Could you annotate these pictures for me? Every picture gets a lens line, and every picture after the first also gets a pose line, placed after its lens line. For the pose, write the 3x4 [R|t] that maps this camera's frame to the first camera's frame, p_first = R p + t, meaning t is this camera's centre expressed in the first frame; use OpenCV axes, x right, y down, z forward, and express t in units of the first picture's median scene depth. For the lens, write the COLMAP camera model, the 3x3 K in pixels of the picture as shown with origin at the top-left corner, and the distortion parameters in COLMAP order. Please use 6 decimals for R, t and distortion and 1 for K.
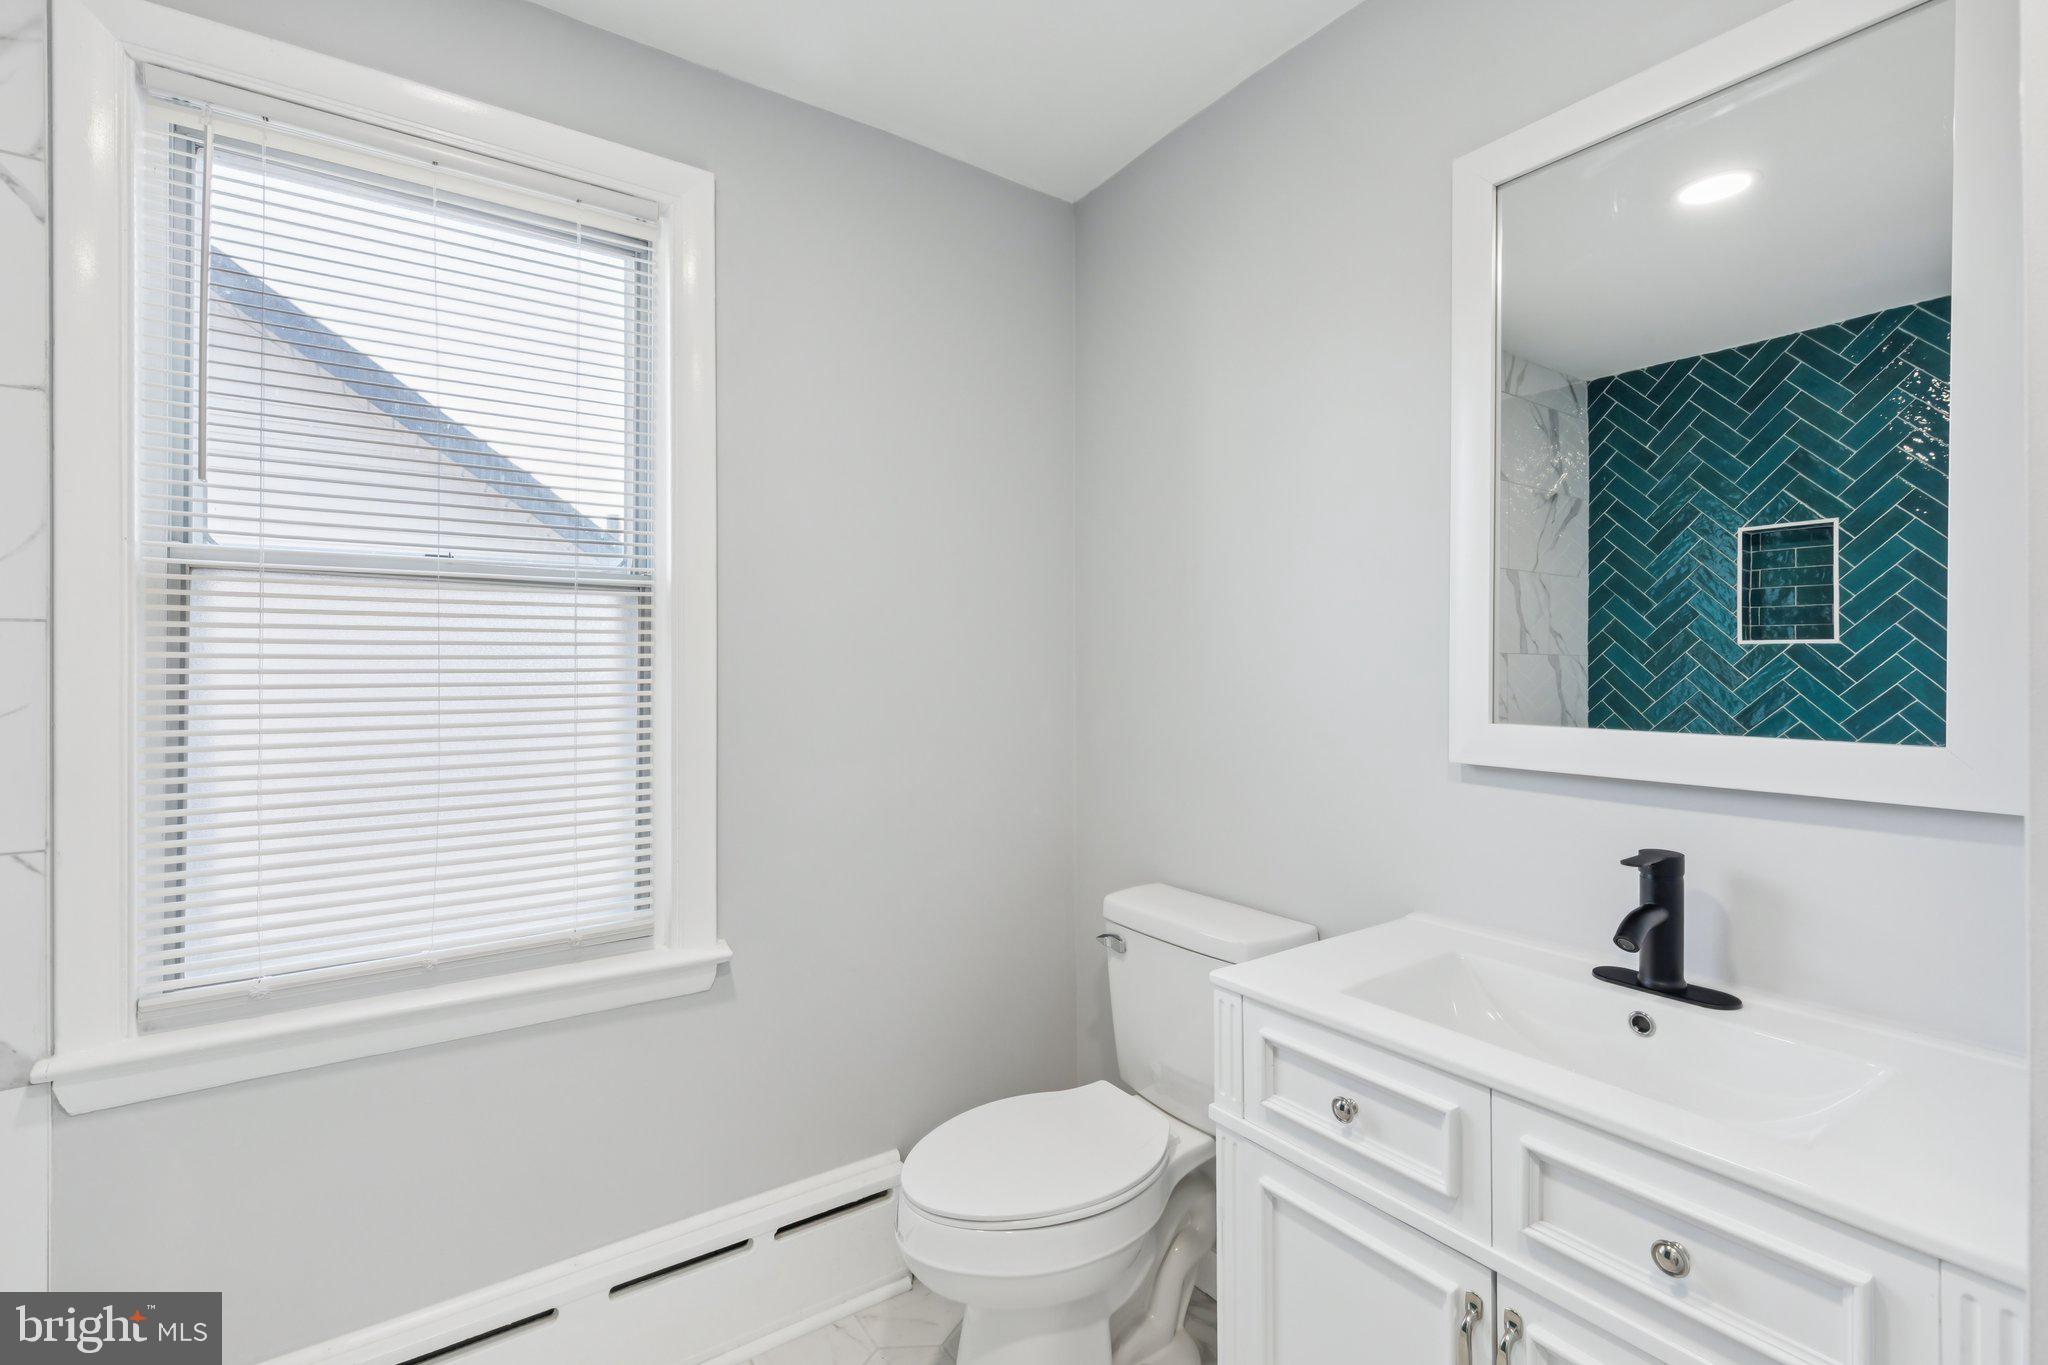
lens RADIAL K [[924.9, 0, 1028.8], [0, 924.9, 667.8], [0, 0, 1]] dist [0.004407, -0.000527]
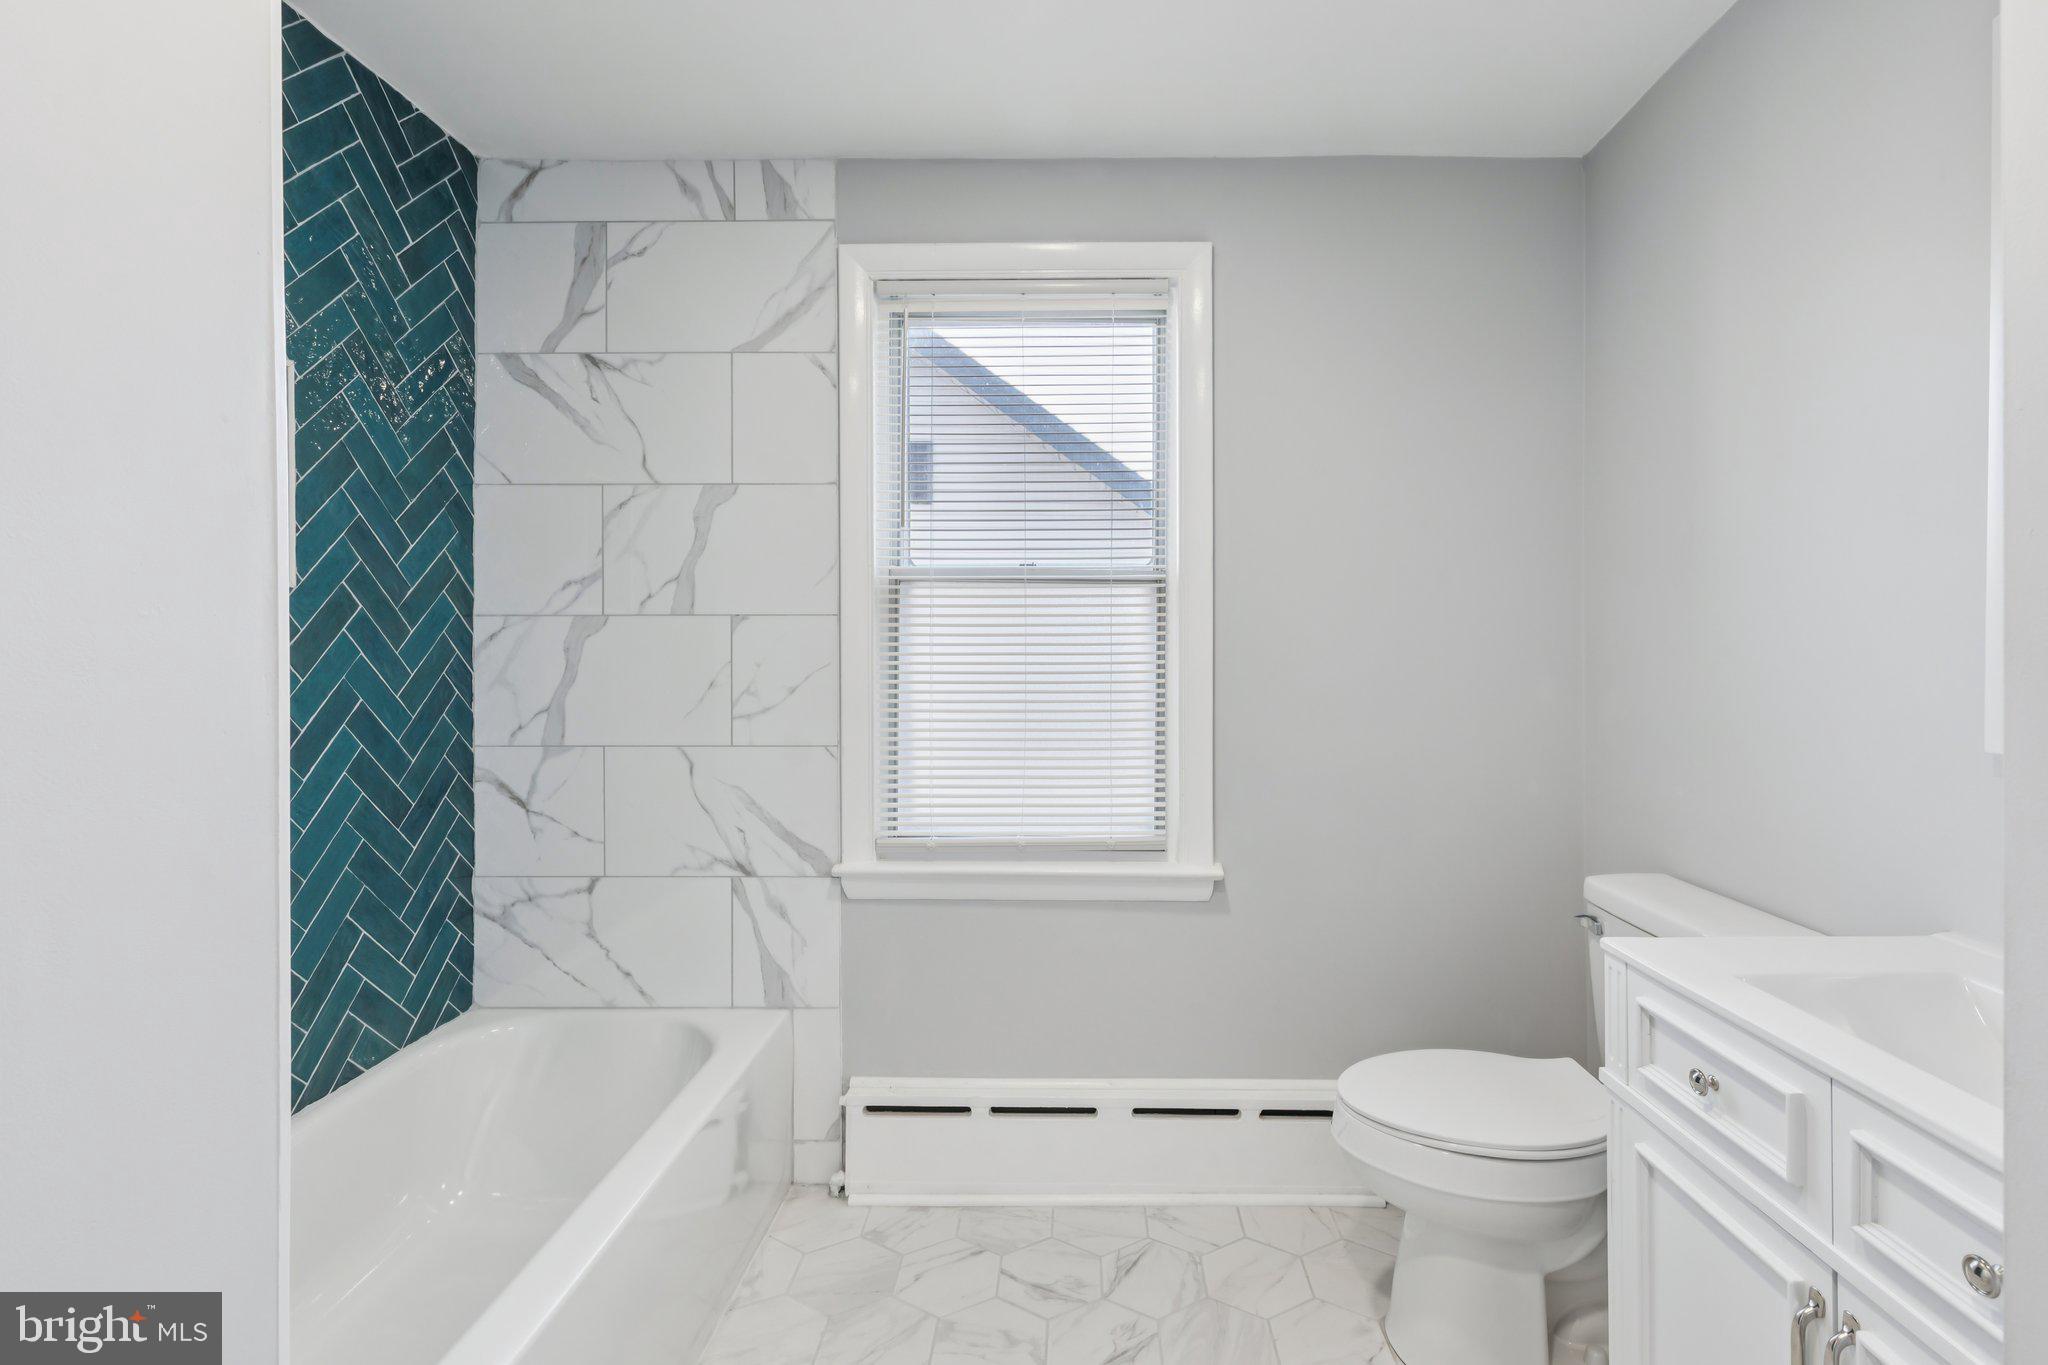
lens RADIAL K [[925.5, 0, 1063.3], [0, 925.5, 661.9], [0, 0, 1]] dist [0.014654, -0.009824]
pose [[0.810917, 0.009502, -0.585084, 0.301699], [-0.001431, 0.999897, 0.014256, 0.011567], [0.585159, -0.010723, 0.810847, -0.165271]]
